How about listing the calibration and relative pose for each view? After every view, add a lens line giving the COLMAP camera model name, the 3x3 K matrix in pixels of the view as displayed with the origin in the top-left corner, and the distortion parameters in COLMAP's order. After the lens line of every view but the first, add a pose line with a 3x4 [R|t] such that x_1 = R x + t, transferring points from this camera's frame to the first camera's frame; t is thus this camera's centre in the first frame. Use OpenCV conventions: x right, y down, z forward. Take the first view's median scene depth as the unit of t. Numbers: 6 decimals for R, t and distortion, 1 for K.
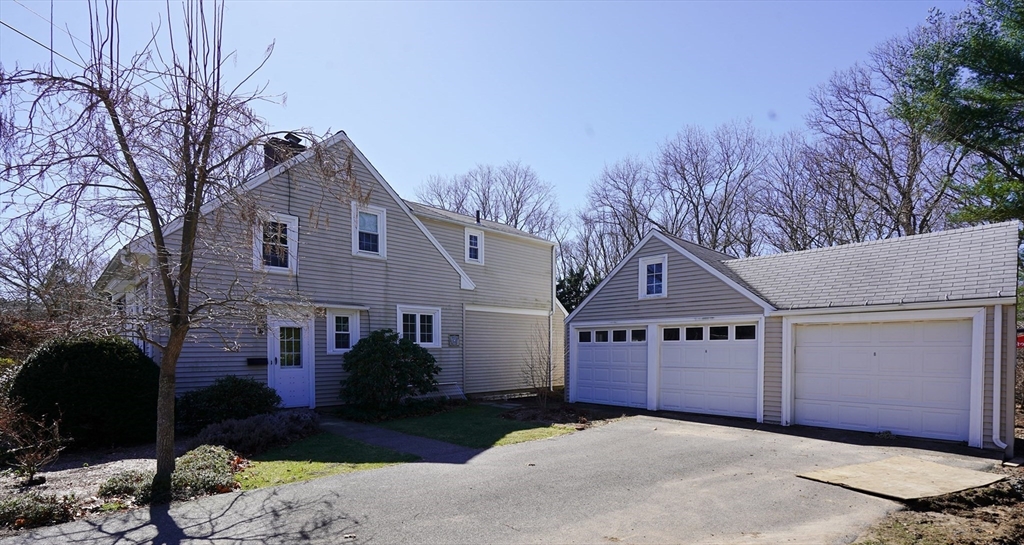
lens RADIAL K [[489.9, 0, 514.8], [0, 489.9, 355.6], [0, 0, 1]] dist [-0.000002, 0.000111]
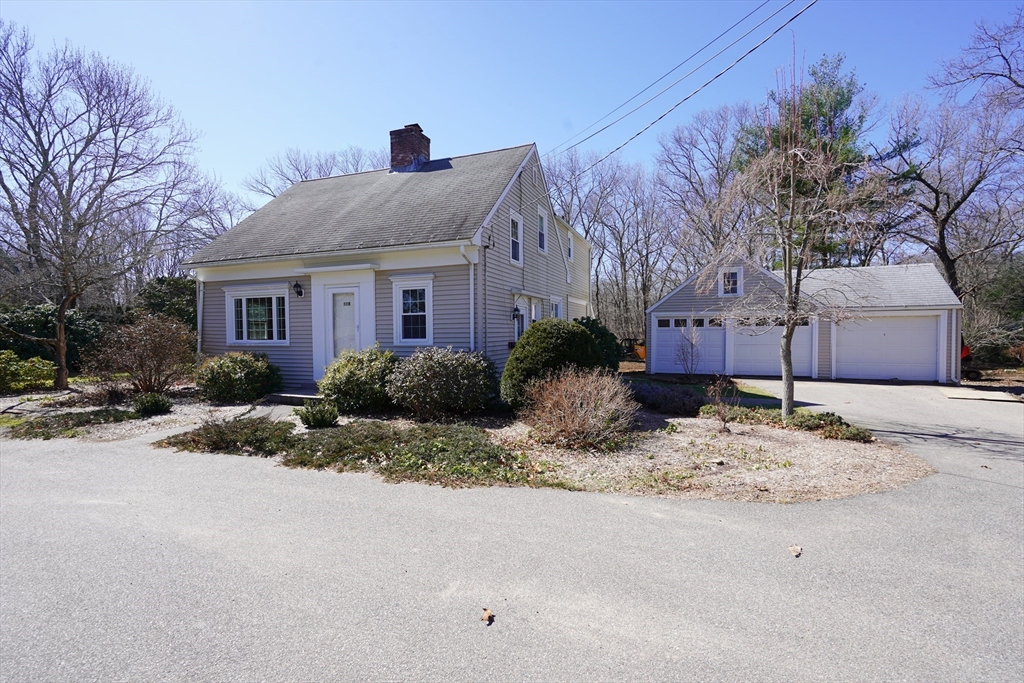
lens RADIAL K [[465.8, 0, 512.0], [0, 465.8, 341.5], [0, 0, 1]] dist [-0.001613, -0.000094]
pose [[0.911764, -0.008067, 0.410636, -0.899384], [0.007794, 0.999967, 0.002339, 0.005688], [-0.410641, 0.001068, 0.911796, 0.023436]]
